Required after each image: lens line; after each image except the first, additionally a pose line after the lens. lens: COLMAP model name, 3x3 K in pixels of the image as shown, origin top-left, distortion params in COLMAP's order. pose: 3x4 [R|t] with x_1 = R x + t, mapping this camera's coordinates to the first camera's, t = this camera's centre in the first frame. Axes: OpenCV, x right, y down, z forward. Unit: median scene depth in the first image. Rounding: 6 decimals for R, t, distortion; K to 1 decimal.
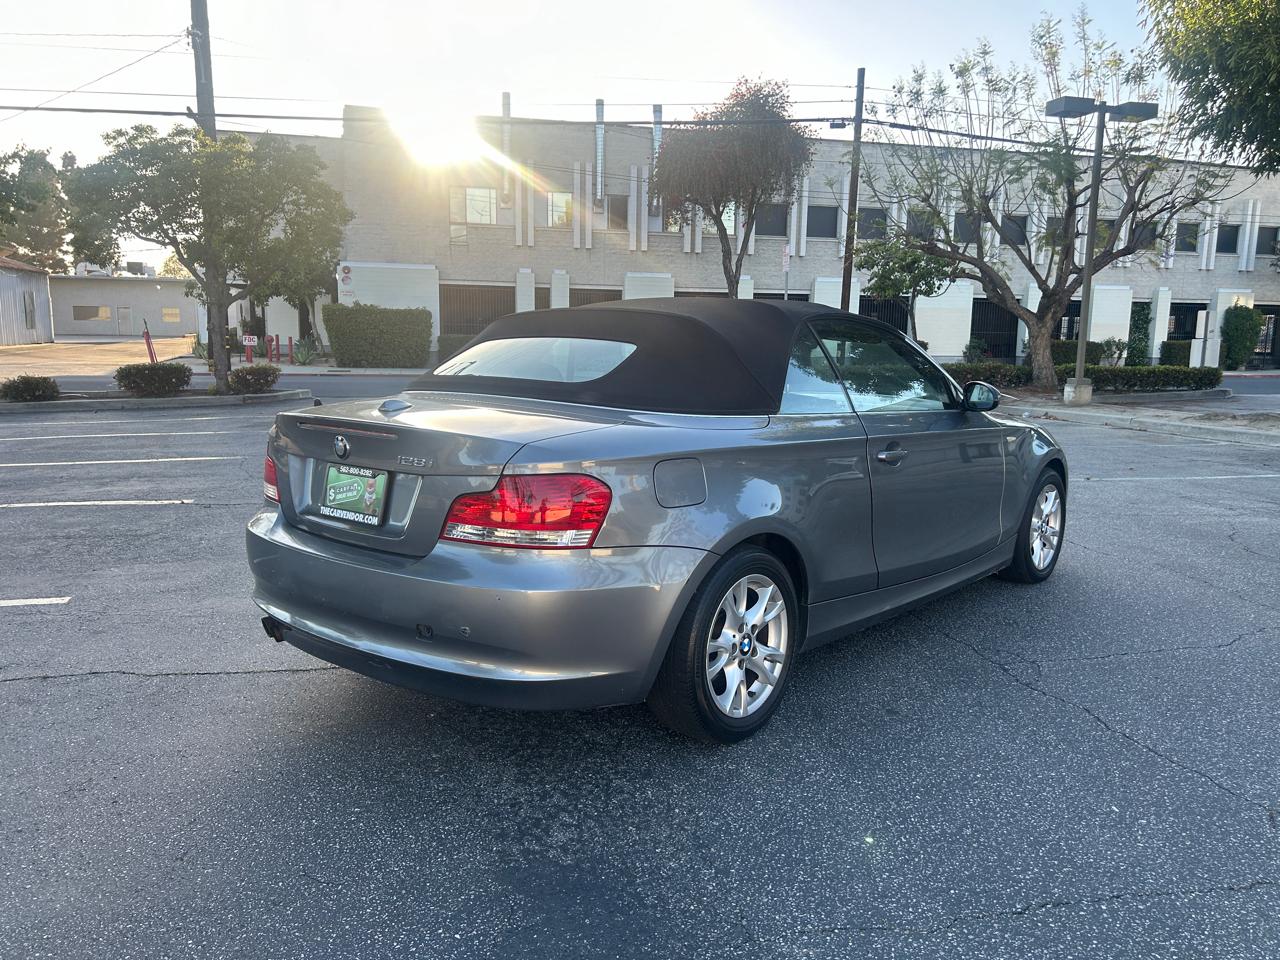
lens RADIAL K [[957.5, 0, 641.4], [0, 957.5, 488.1], [0, 0, 1]] dist [0.048304, -0.049432]
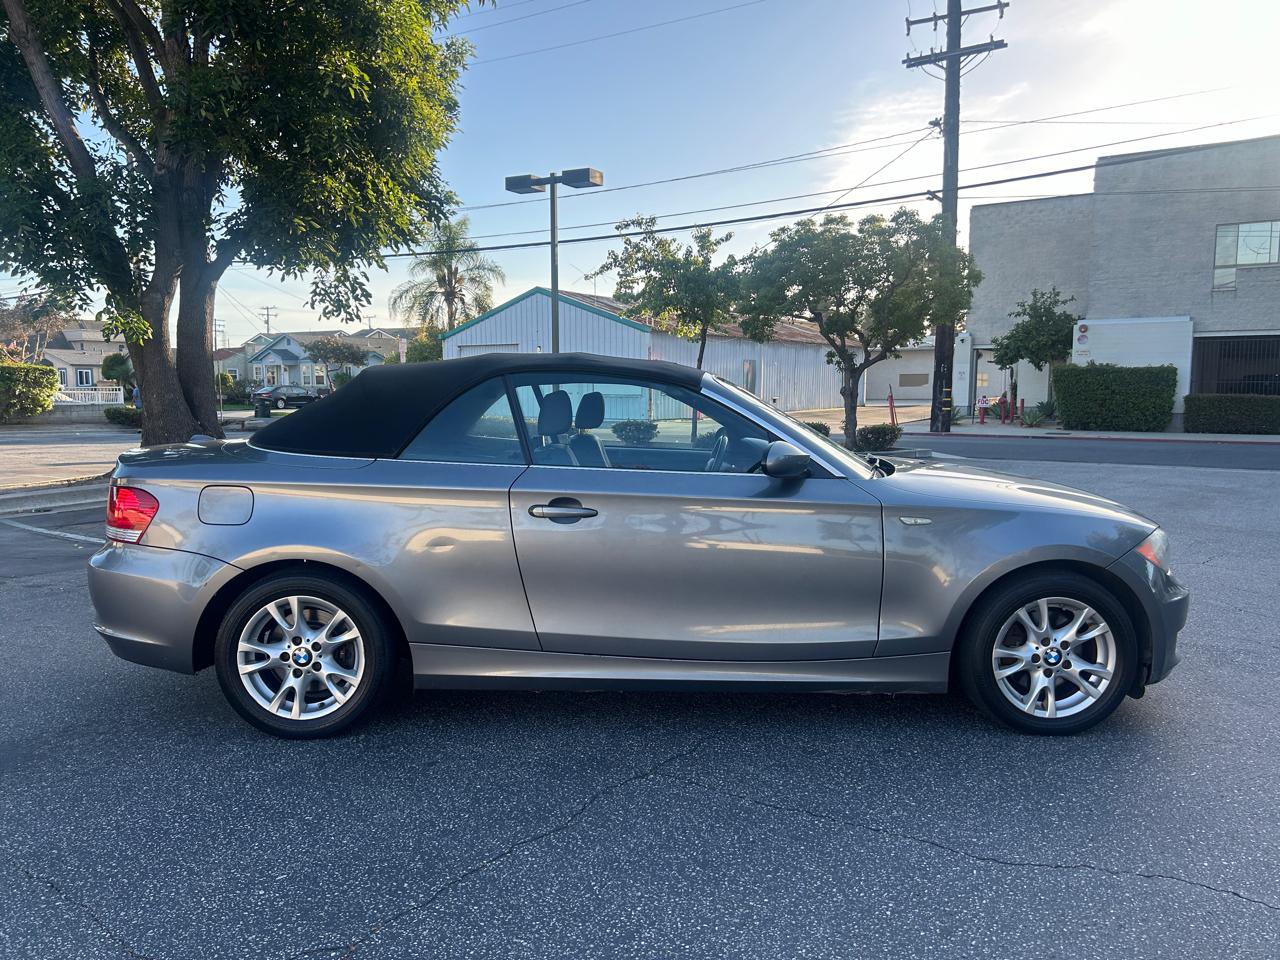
lens RADIAL K [[957.5, 0, 632.5], [0, 957.5, 486.7], [0, 0, 1]] dist [0.048304, -0.049432]
pose [[0.669147, 0.060702, -0.740647, 0.109774], [-0.109607, 0.993820, -0.017575, -0.005422], [0.735002, 0.092941, 0.671665, 0.045692]]
